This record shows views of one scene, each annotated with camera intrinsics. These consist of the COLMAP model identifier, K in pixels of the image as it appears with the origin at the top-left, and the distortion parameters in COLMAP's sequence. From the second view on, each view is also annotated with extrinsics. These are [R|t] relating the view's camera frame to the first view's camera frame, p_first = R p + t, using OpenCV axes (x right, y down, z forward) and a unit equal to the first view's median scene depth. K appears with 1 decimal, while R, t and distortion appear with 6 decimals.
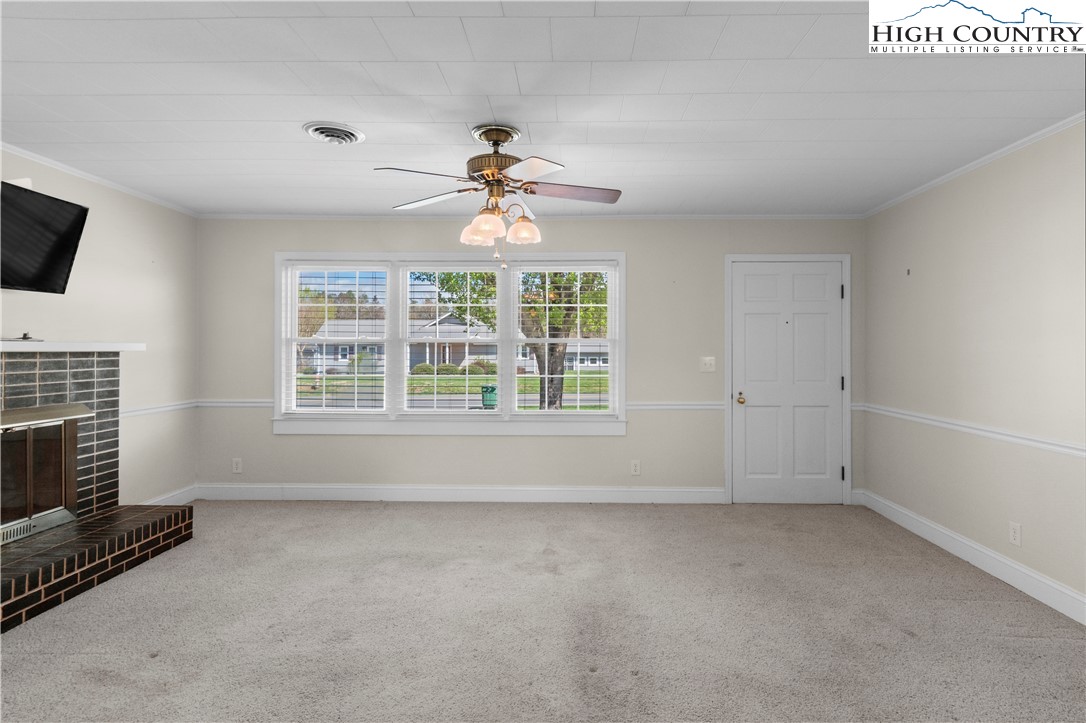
lens RADIAL K [[583.4, 0, 550.6], [0, 583.4, 350.5], [0, 0, 1]] dist [-0.000962, -0.001662]
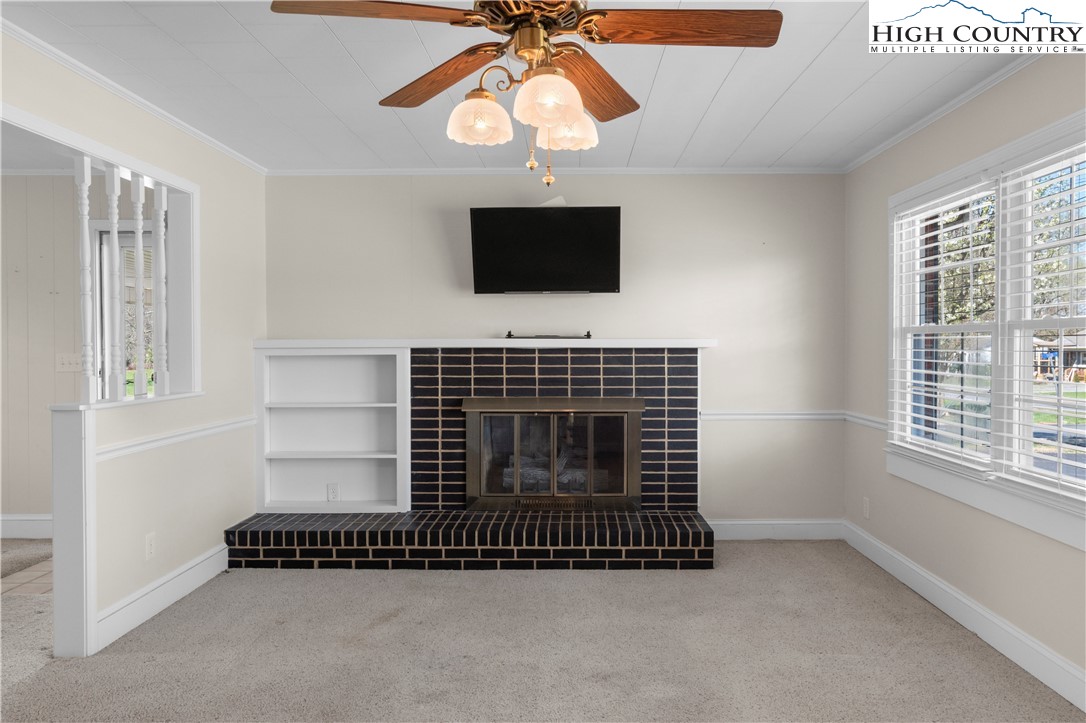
lens RADIAL K [[729.1, 0, 551.7], [0, 729.1, 362.3], [0, 0, 1]] dist [-0.013059, -0.000101]
pose [[0.032605, 0.026620, -0.999114, 0.471402], [0.000594, 0.999645, 0.026654, -0.006958], [0.999468, -0.001462, 0.032577, 0.814250]]
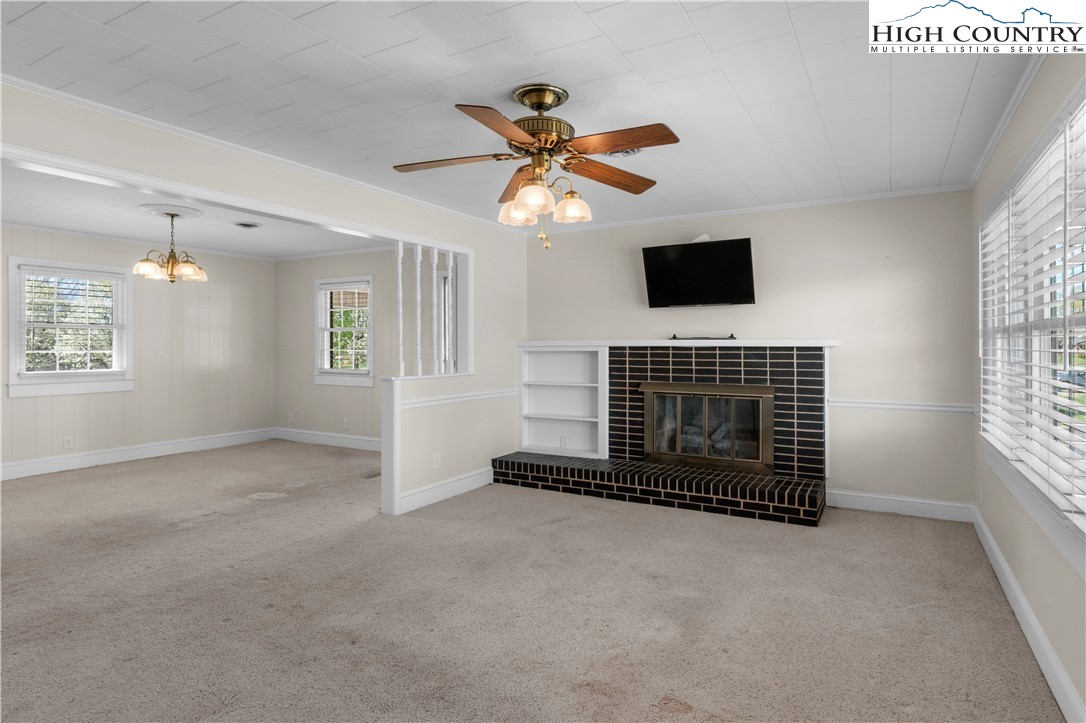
lens RADIAL K [[583.4, 0, 574.4], [0, 583.4, 344.7], [0, 0, 1]] dist [-0.000962, -0.001662]
pose [[-0.441499, 0.004577, -0.897250, 0.560944], [0.002427, 0.999989, 0.003907, -0.008363], [0.897258, -0.000452, -0.441505, 1.191877]]
